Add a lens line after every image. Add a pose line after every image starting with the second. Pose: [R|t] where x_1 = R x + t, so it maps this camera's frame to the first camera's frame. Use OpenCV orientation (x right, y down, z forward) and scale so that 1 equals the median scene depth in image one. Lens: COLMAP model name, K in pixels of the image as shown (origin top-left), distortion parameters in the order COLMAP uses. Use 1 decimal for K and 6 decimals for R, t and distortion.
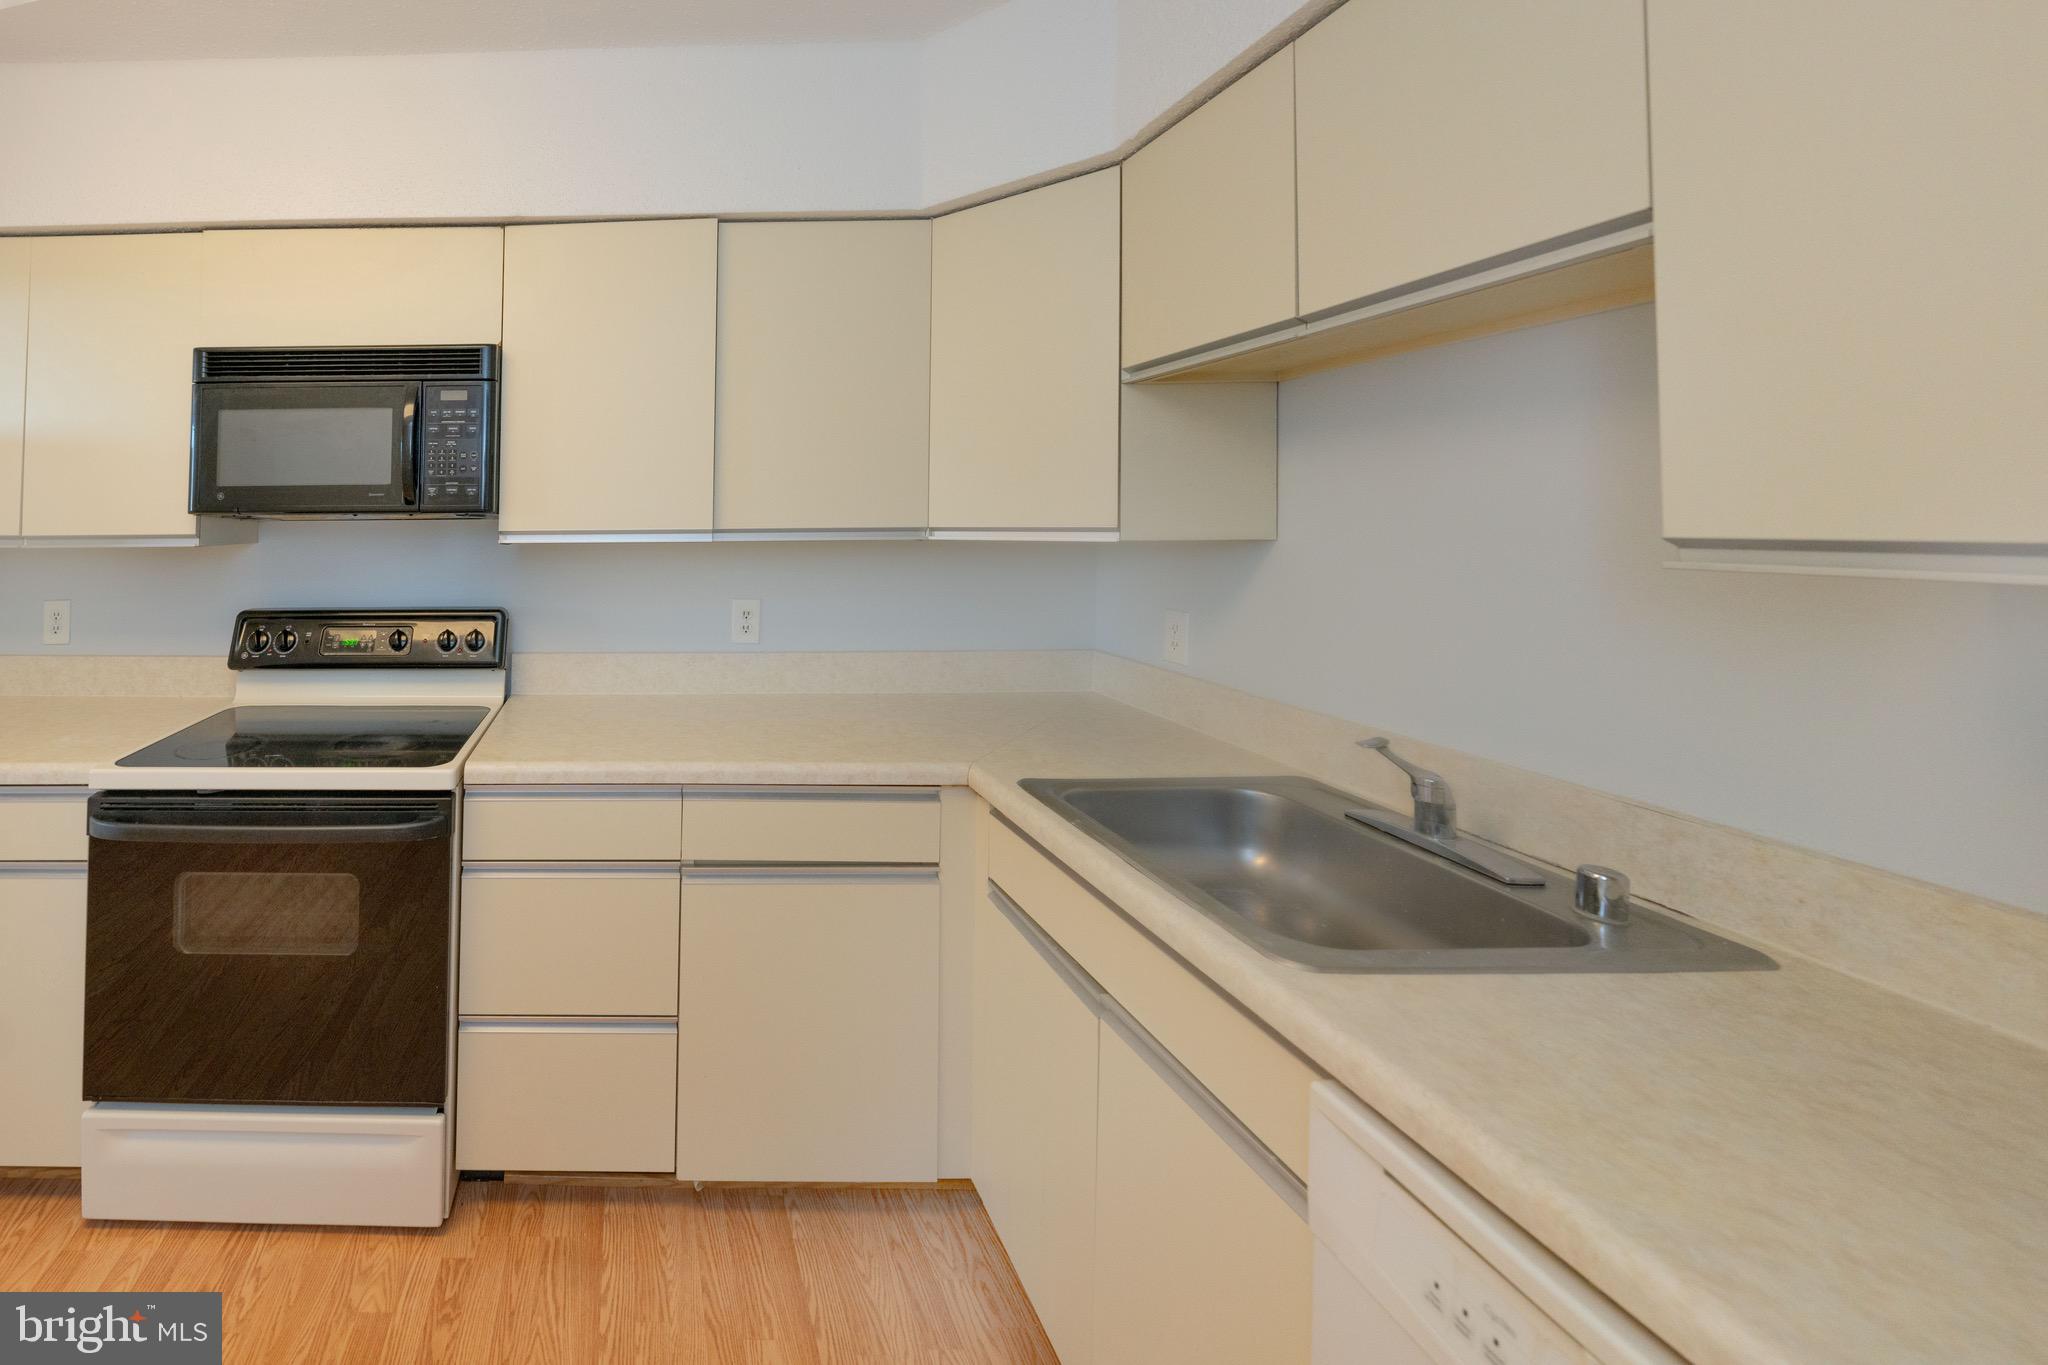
lens RADIAL K [[840.1, 0, 632.1], [0, 840.1, 501.2], [0, 0, 1]] dist [0.003578, 0.000125]
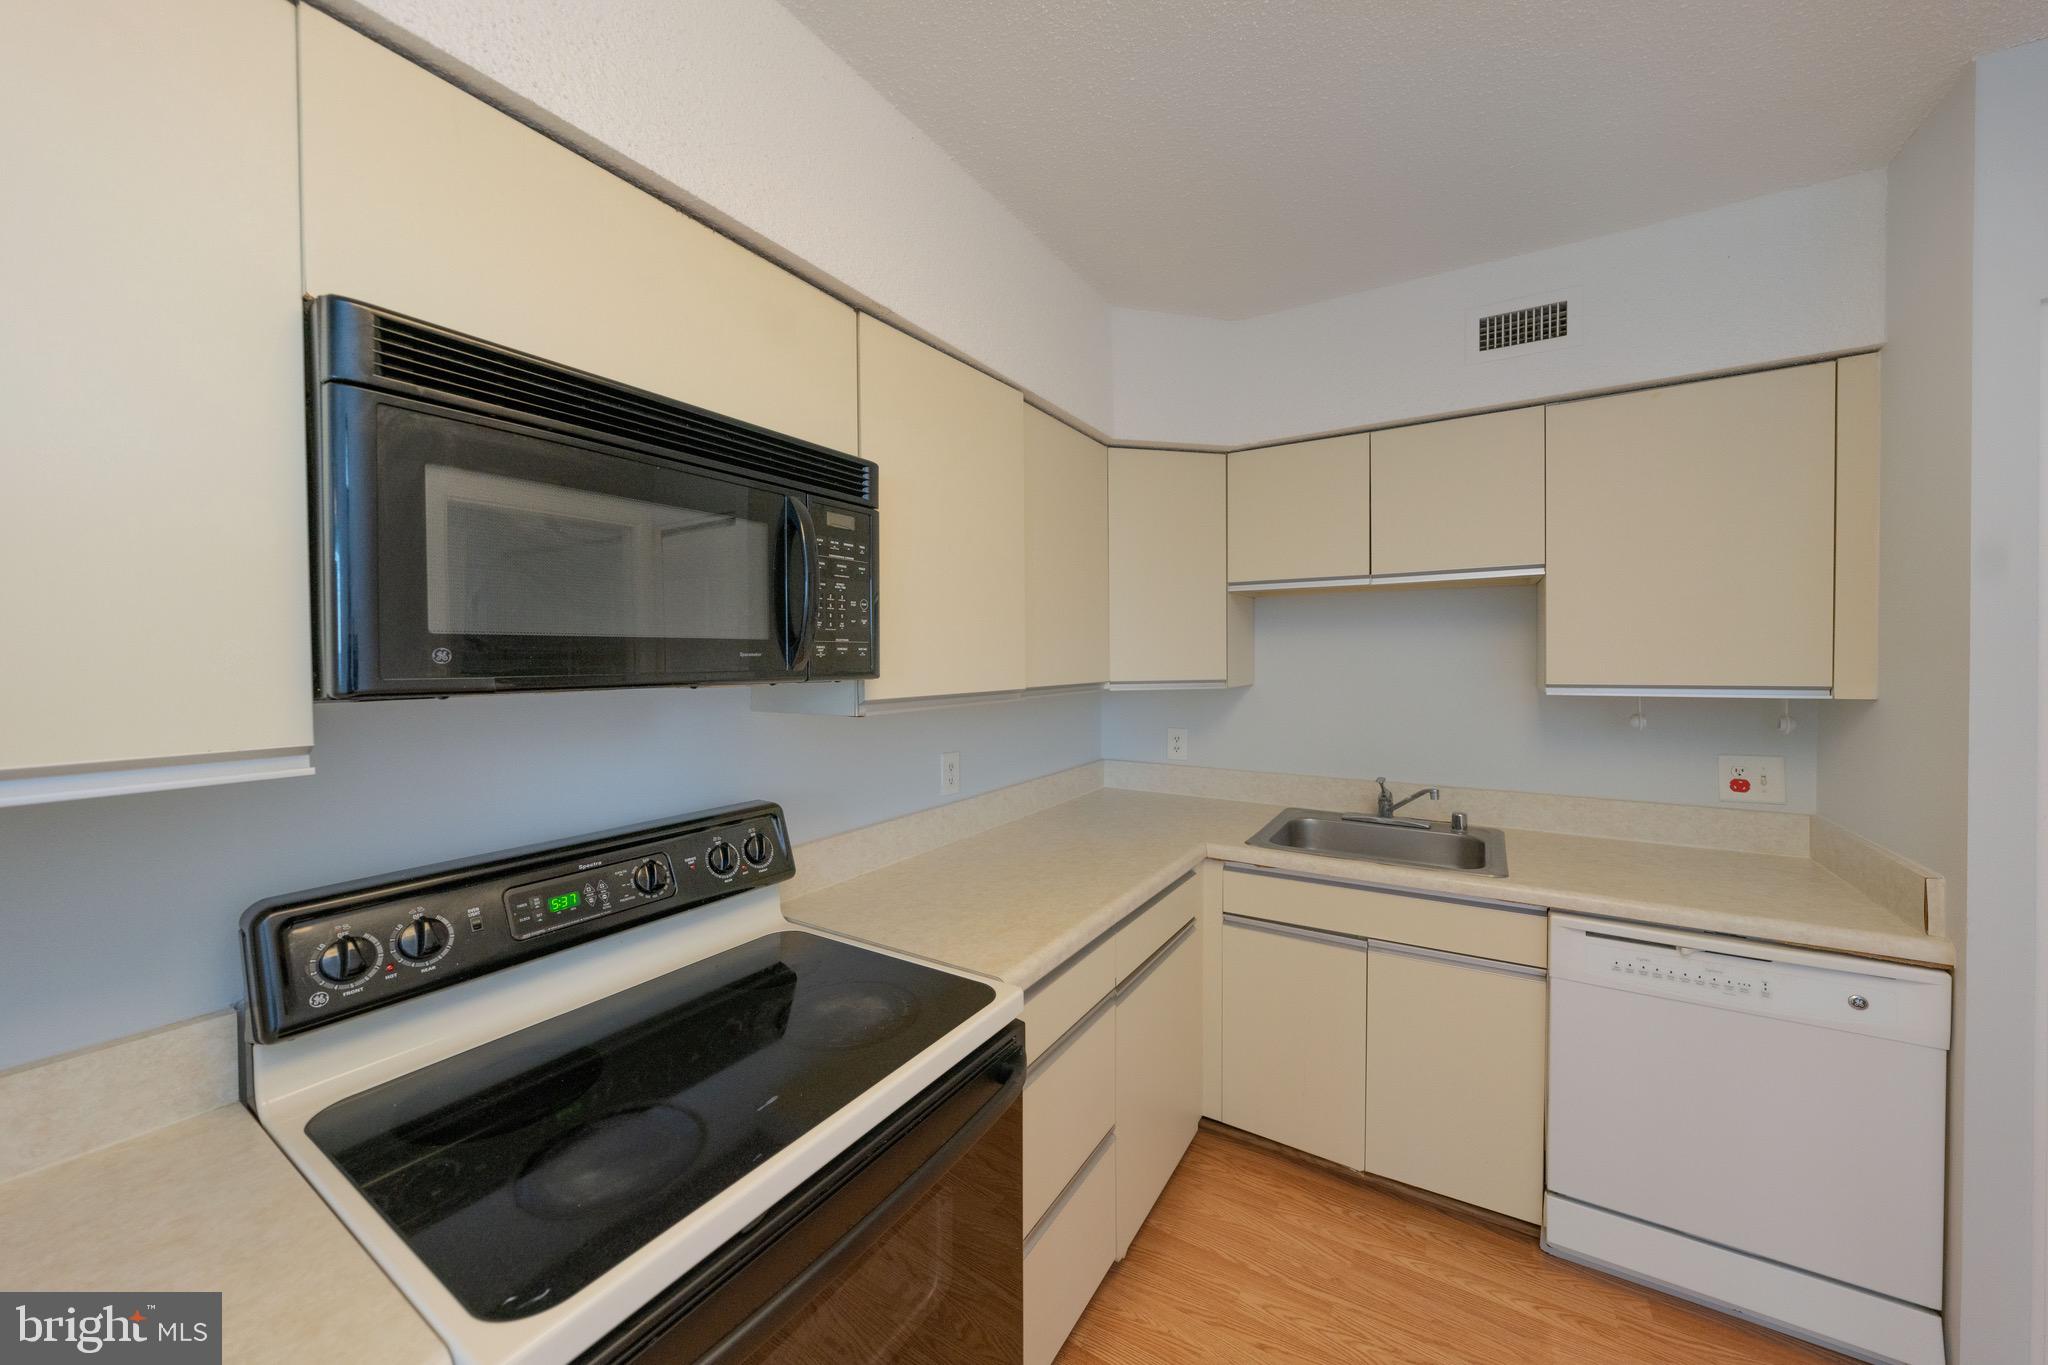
lens RADIAL K [[721.6, 0, 1028.4], [0, 721.6, 675.9], [0, 0, 1]] dist [-0.001465, -0.000078]
pose [[0.483384, -0.021149, 0.875153, -0.688833], [-0.020202, 0.999172, 0.035305, -0.015622], [-0.875175, -0.034746, 0.482556, 0.543241]]
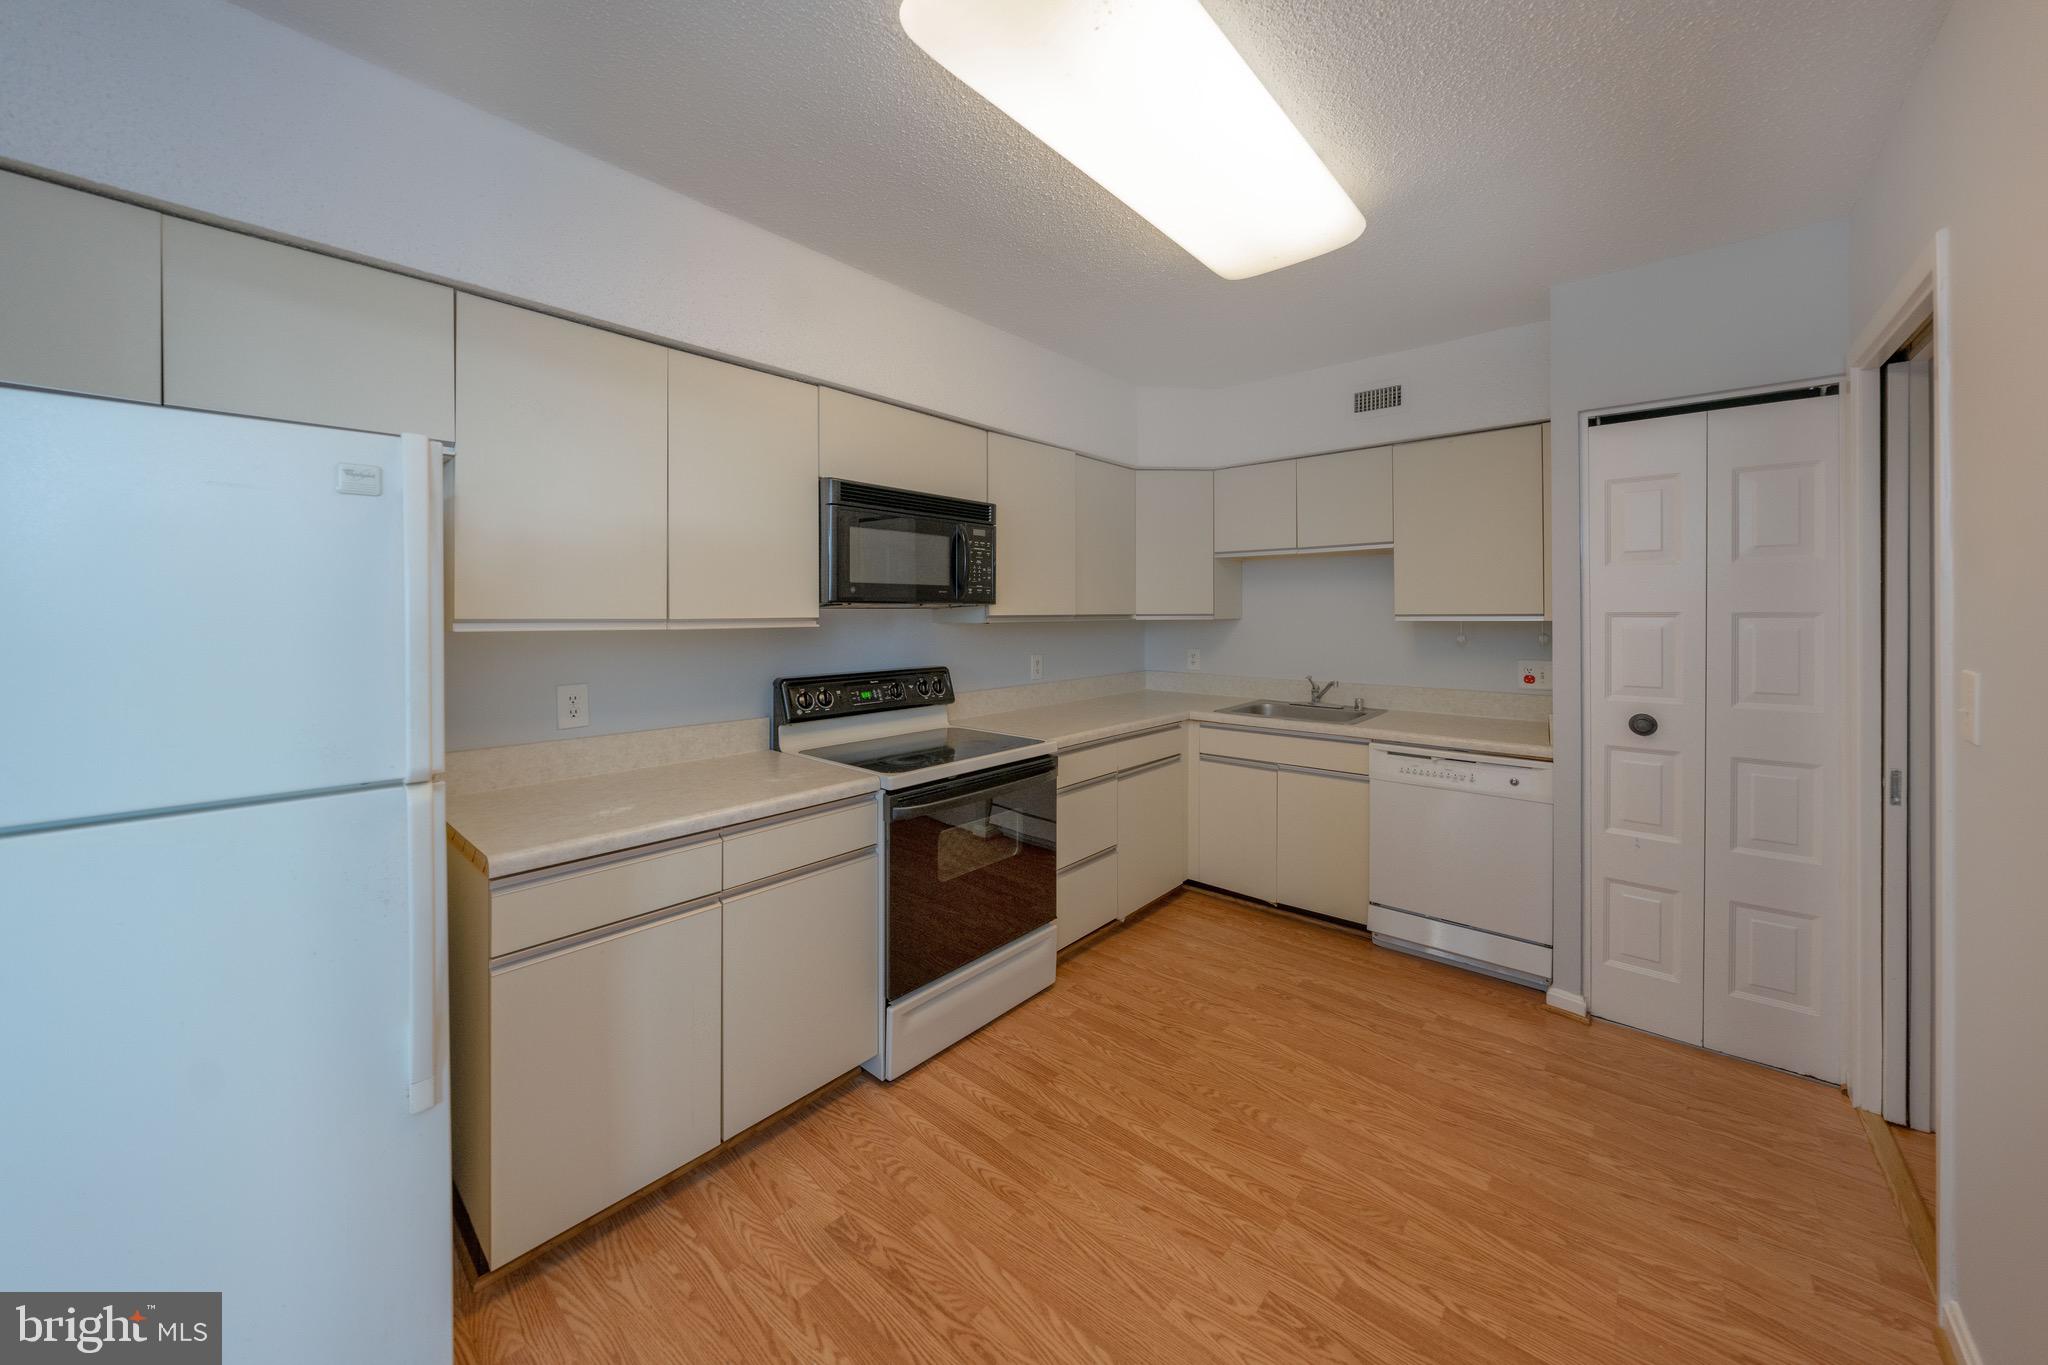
lens RADIAL K [[746.6, 0, 1028.6], [0, 746.6, 612.5], [0, 0, 1]] dist [-0.011869, 0.000531]
pose [[0.621718, 0.005945, 0.783218, -1.283336], [-0.021984, 0.999710, 0.009863, 0.012958], [-0.782932, -0.023351, 0.621668, 0.020414]]
